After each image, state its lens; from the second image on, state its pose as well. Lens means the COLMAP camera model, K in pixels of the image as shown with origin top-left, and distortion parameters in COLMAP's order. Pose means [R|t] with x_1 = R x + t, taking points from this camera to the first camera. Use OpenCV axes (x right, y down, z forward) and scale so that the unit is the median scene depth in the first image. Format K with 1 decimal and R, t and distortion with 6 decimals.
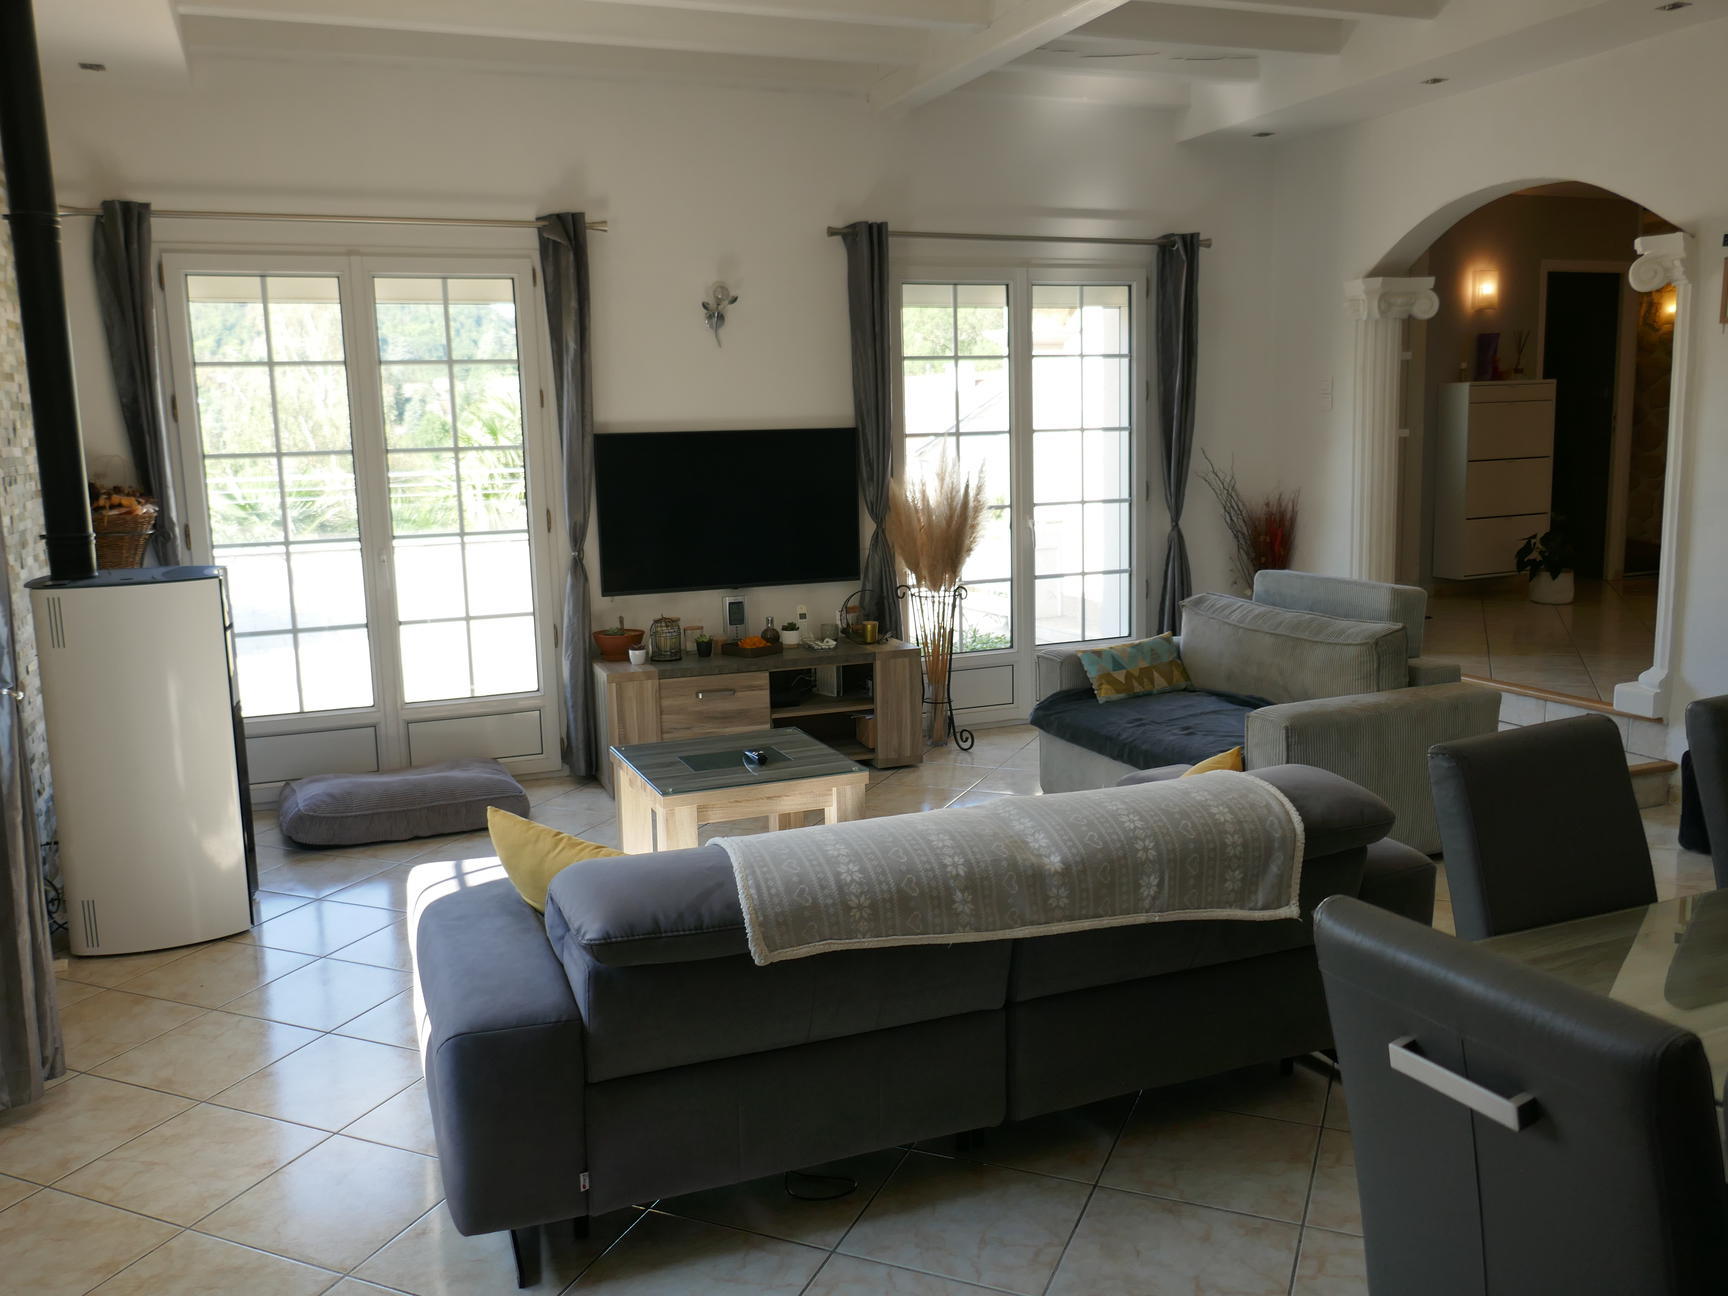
lens RADIAL K [[1399.5, 0, 864.5], [0, 1399.5, 650.0], [0, 0, 1]] dist [-0.004765, -0.010506]
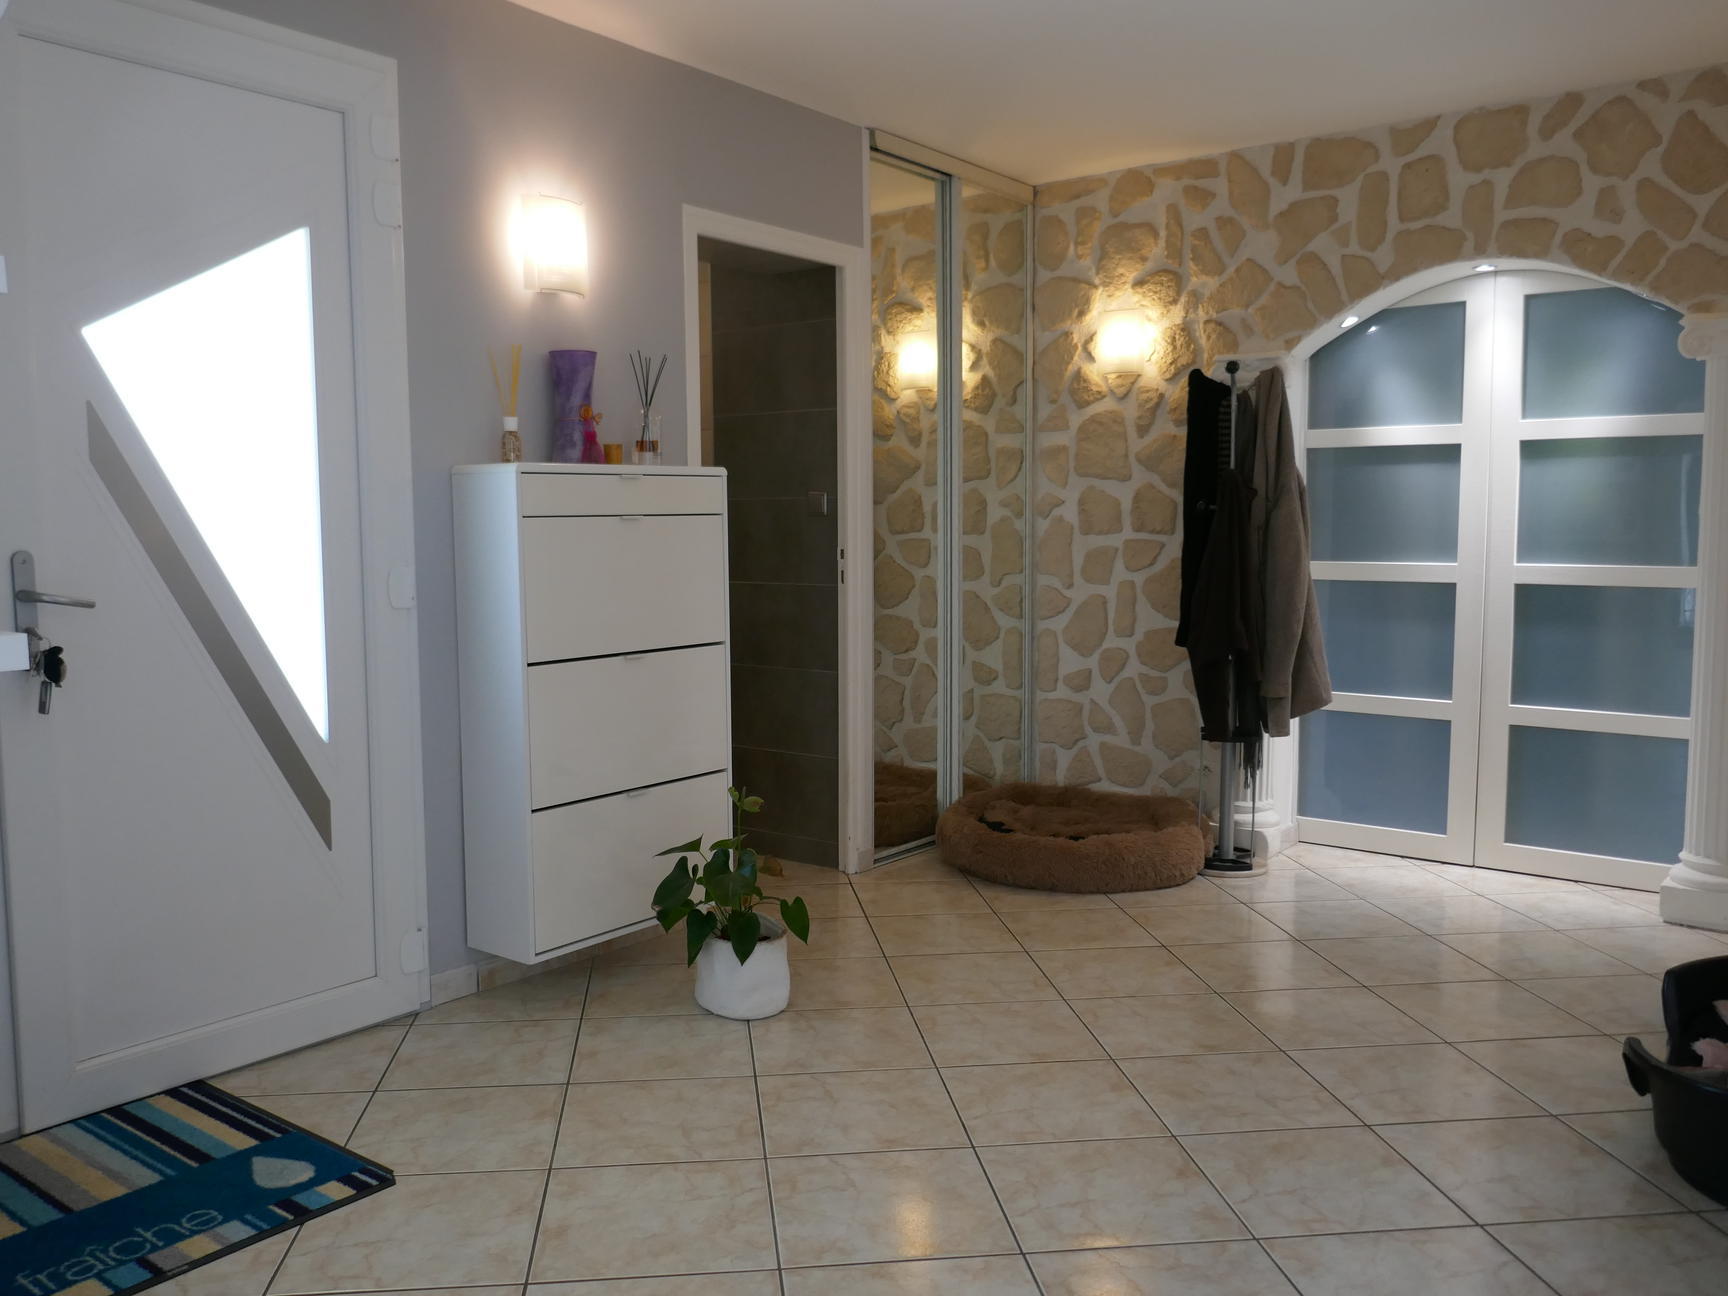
lens RADIAL K [[1399.5, 0, 867.9], [0, 1399.5, 645.5], [0, 0, 1]] dist [-0.004765, -0.010506]
pose [[0.866145, -0.022009, 0.499307, 0.314190], [0.060062, 0.996373, -0.060270, -0.109438], [-0.496170, 0.082192, 0.864326, 0.604898]]
